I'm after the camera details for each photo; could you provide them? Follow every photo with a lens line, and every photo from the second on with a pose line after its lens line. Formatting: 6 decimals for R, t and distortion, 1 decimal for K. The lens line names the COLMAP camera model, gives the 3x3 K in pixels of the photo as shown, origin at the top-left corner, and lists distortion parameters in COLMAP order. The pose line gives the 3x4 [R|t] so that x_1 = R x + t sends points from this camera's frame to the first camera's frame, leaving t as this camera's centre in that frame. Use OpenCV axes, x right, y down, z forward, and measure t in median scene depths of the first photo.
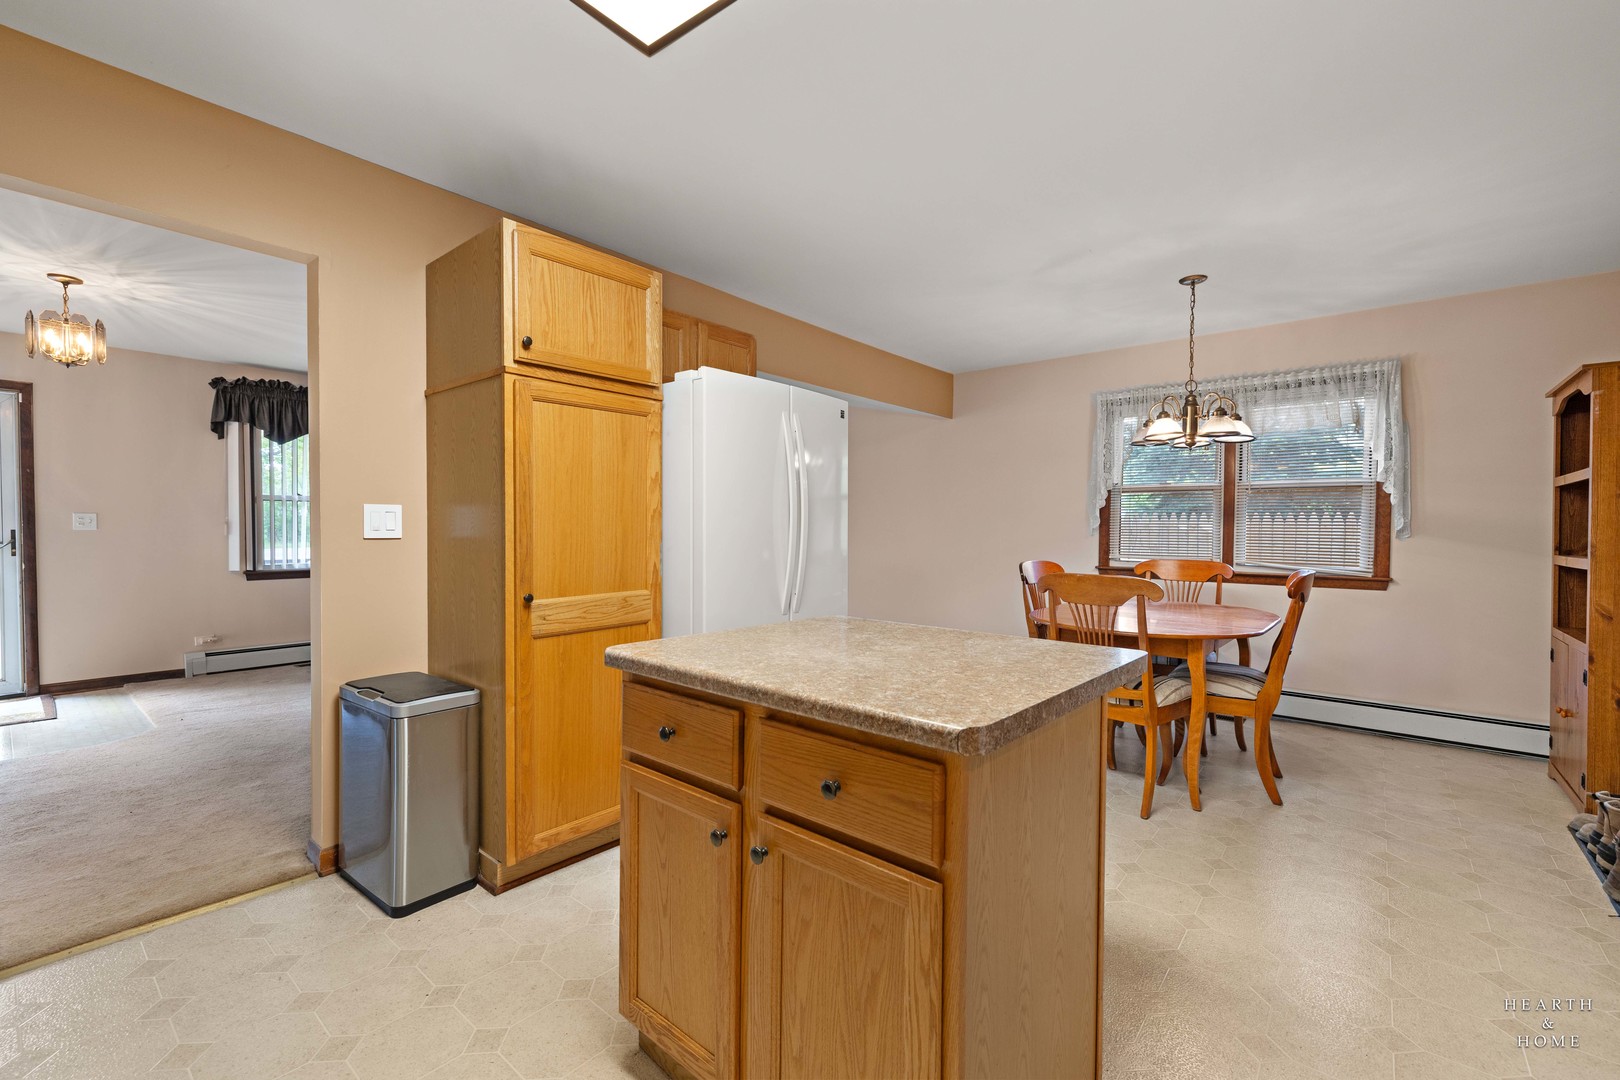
lens RADIAL K [[680.9, 0, 810.0], [0, 680.9, 540.0], [0, 0, 1]] dist [-0.000019, 0.000030]
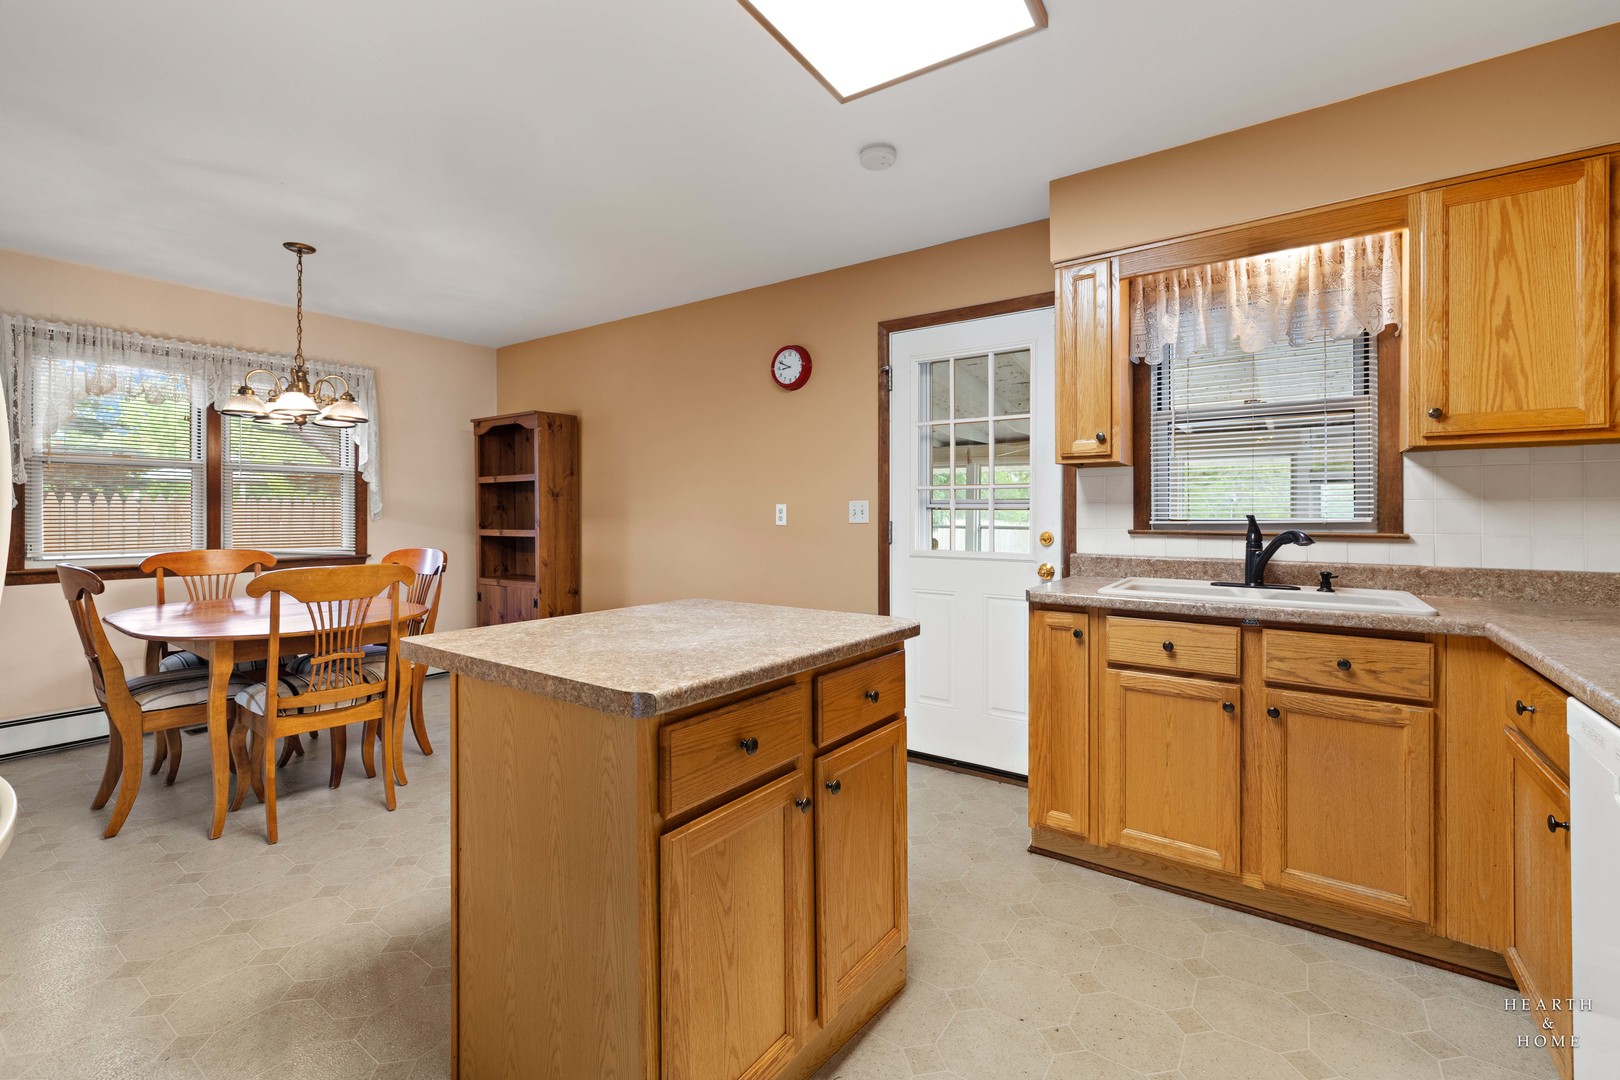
lens RADIAL K [[696.4, 0, 803.7], [0, 696.4, 507.1], [0, 0, 1]] dist [-0.000356, -0.000122]
pose [[-0.072294, 0.000607, 0.997383, -0.449310], [0.020505, 0.999789, 0.000878, -0.012344], [-0.997173, 0.020515, -0.072291, 0.390777]]
